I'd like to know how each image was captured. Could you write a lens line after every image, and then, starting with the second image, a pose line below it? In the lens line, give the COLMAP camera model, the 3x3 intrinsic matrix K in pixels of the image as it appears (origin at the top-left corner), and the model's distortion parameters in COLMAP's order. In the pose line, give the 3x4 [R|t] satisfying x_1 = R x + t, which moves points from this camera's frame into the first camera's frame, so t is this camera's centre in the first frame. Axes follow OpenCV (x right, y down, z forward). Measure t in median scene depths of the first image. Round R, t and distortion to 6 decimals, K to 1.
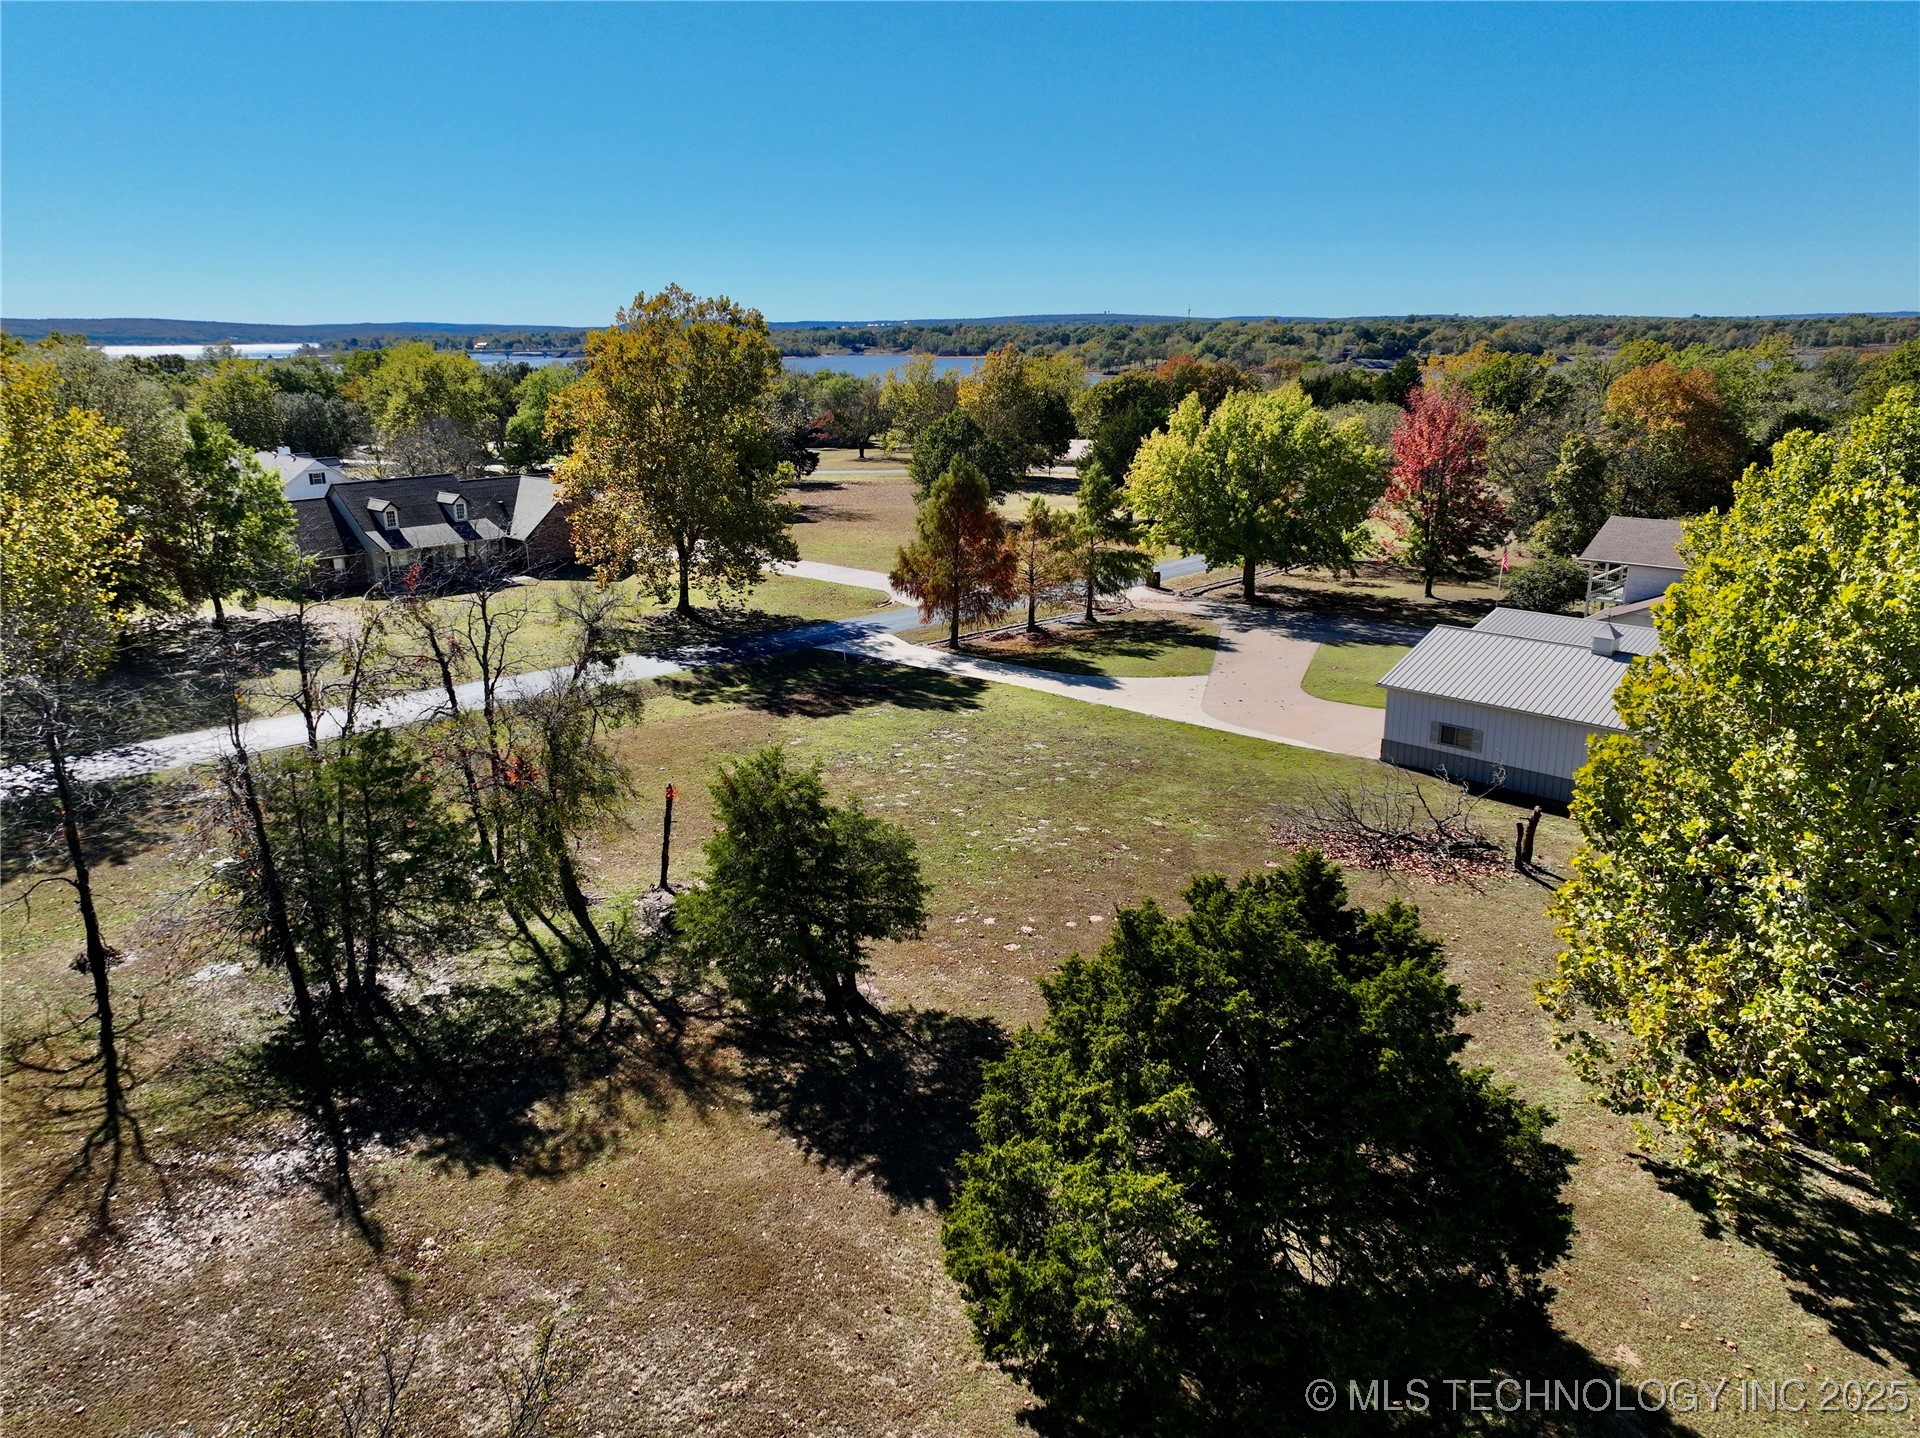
lens RADIAL K [[1348.6, 0, 960.0], [0, 1348.6, 719.0], [0, 0, 1]] dist [-0.002049, 0.019829]
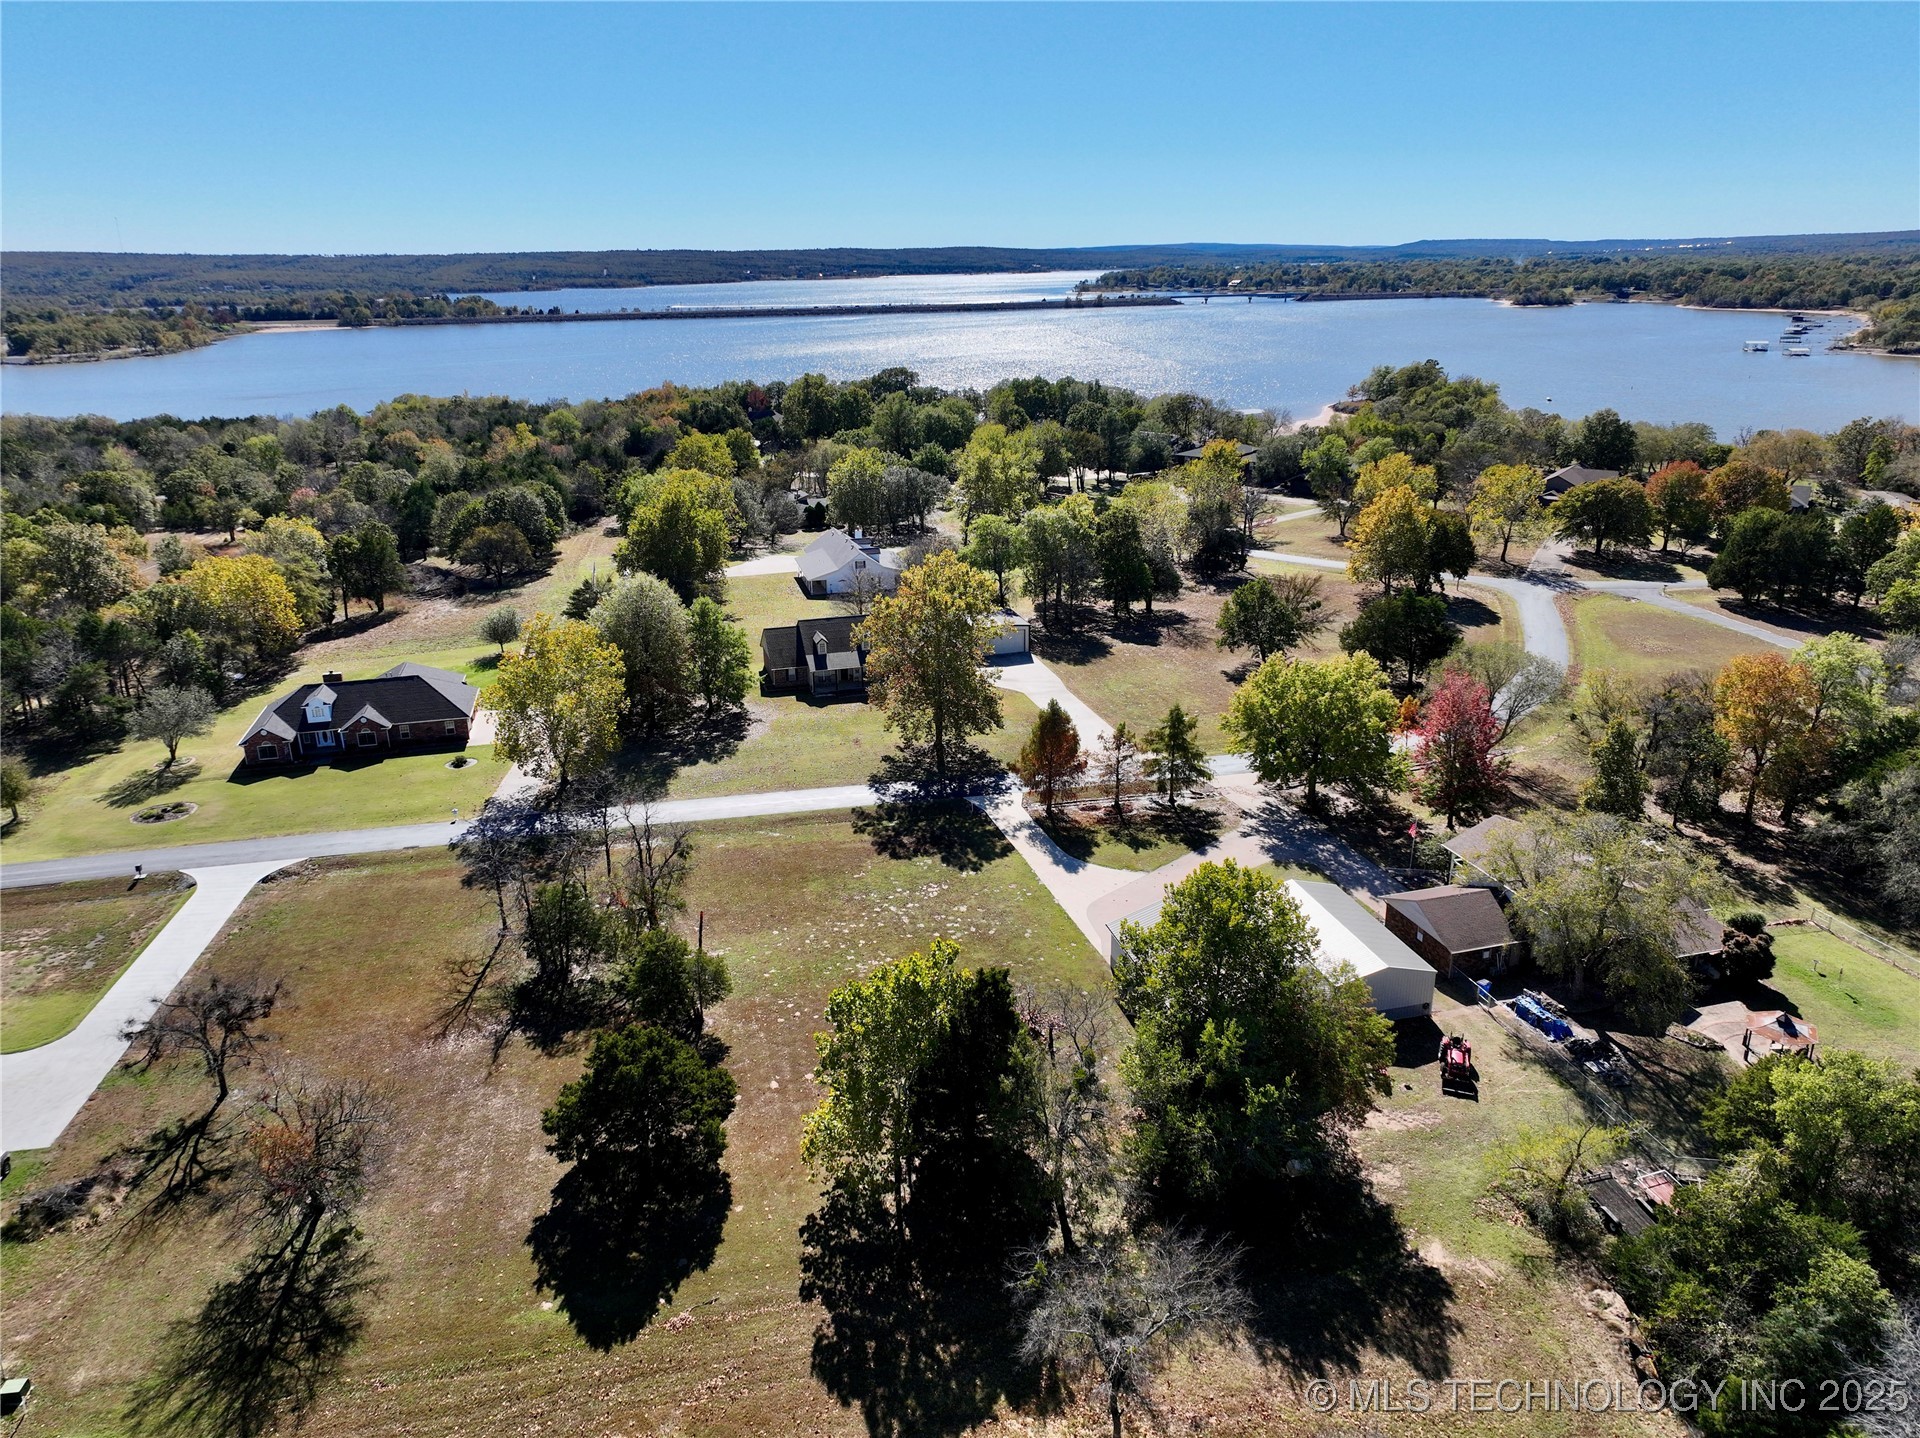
lens RADIAL K [[1348.6, 0, 960.0], [0, 1348.6, 719.0], [0, 0, 1]] dist [-0.002049, 0.019829]
pose [[0.858392, 0.164527, -0.485895, 0.620042], [-0.137003, 0.986295, 0.091934, -0.275895], [0.494361, -0.012346, 0.869169, -0.398172]]
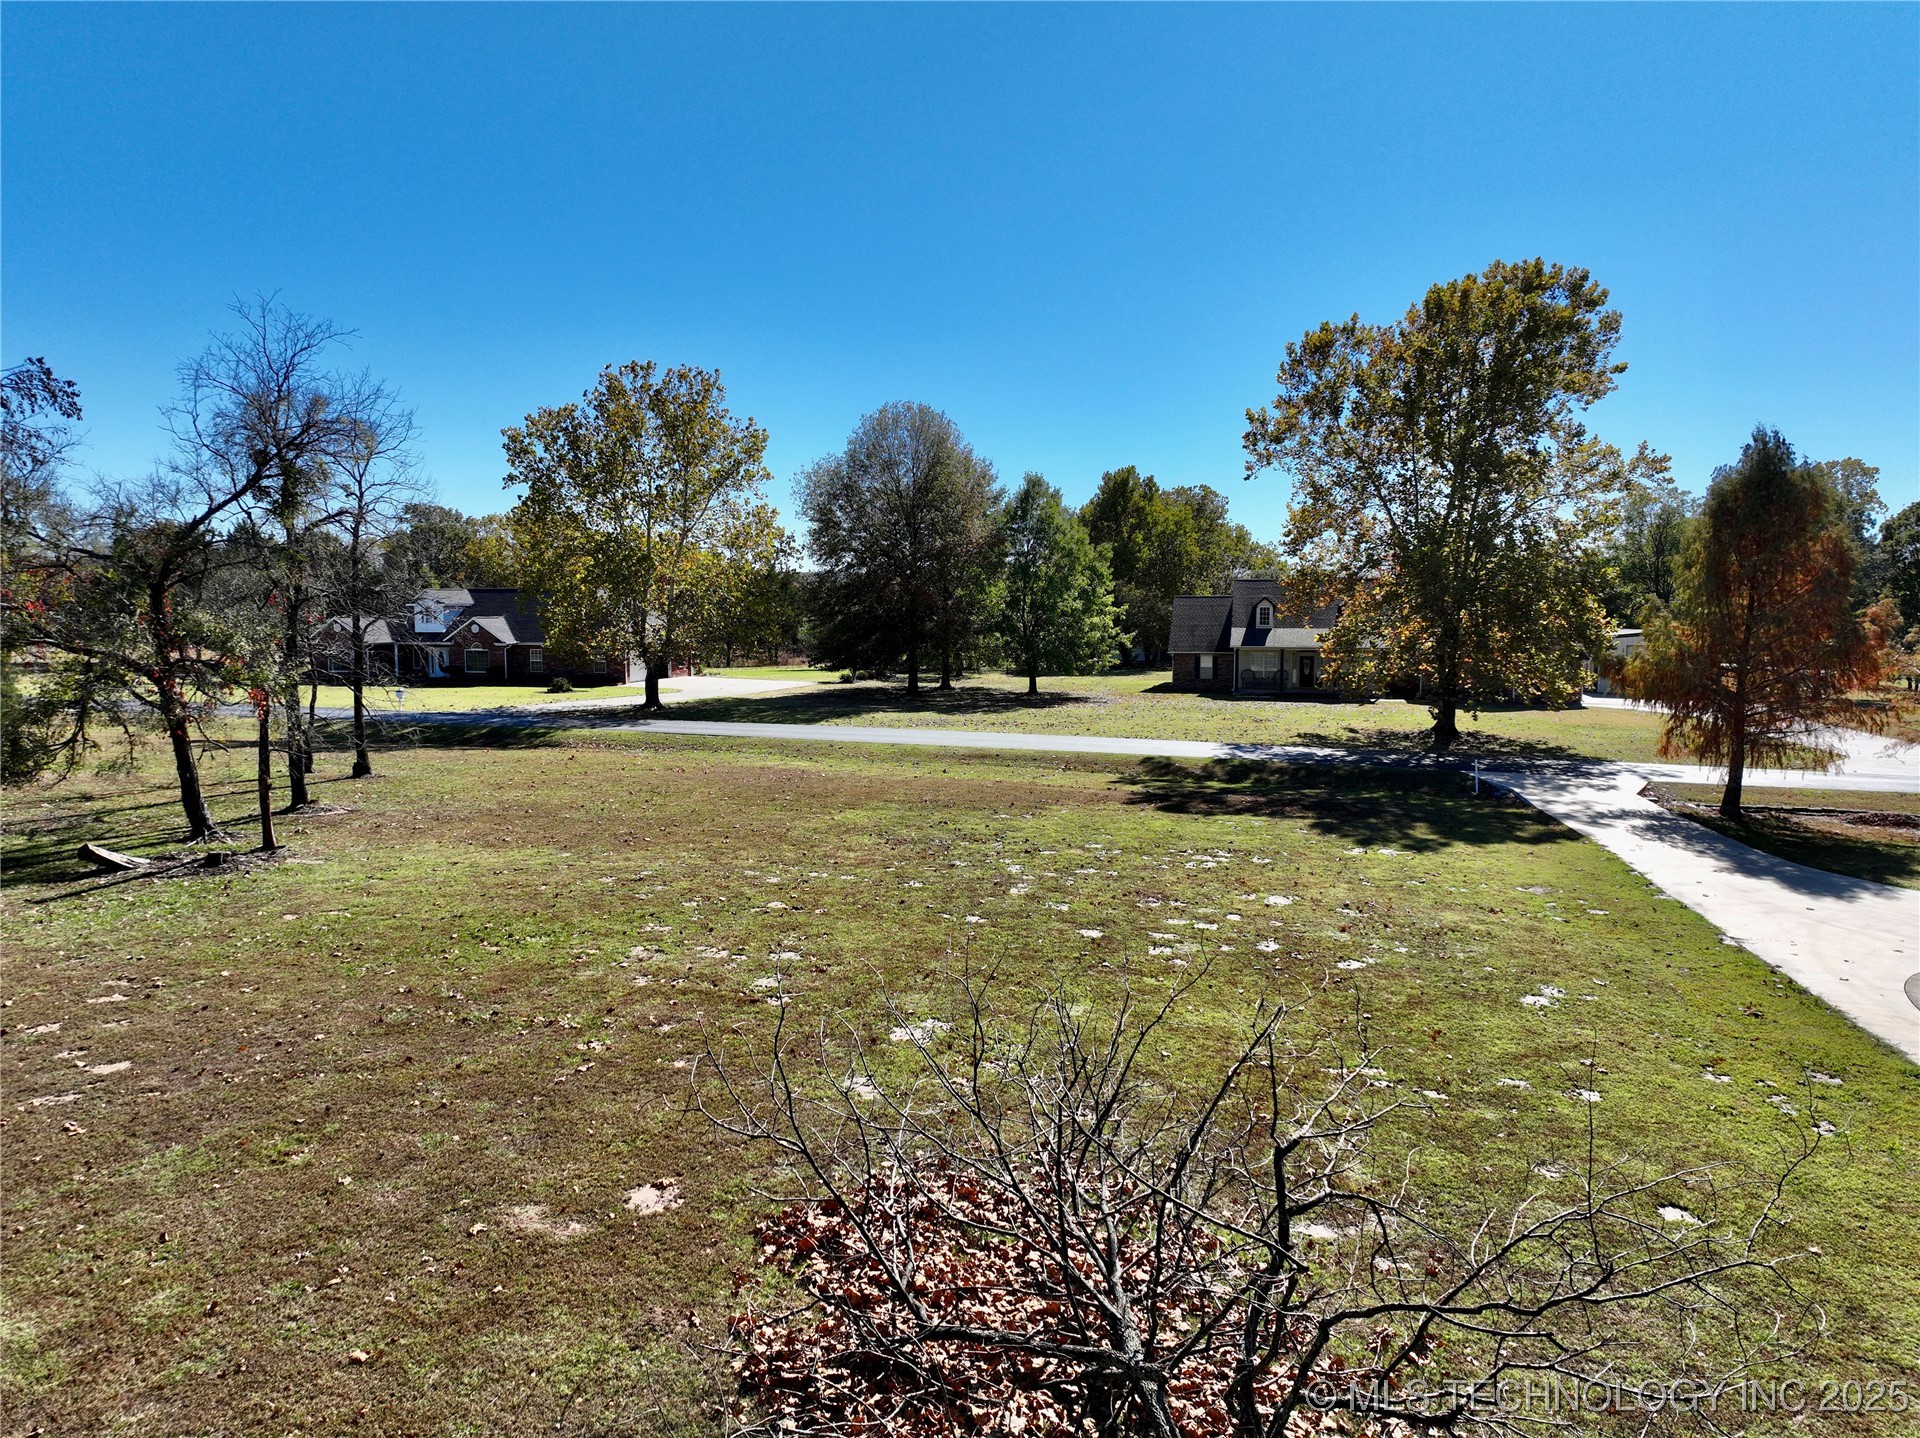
lens RADIAL K [[1348.6, 0, 960.0], [0, 1348.6, 719.0], [0, 0, 1]] dist [-0.002049, 0.019829]
pose [[0.520311, 0.088675, -0.849361, 0.255227], [-0.245785, 0.968060, -0.049498, 0.007824], [0.817843, 0.234514, 0.525487, 0.465965]]
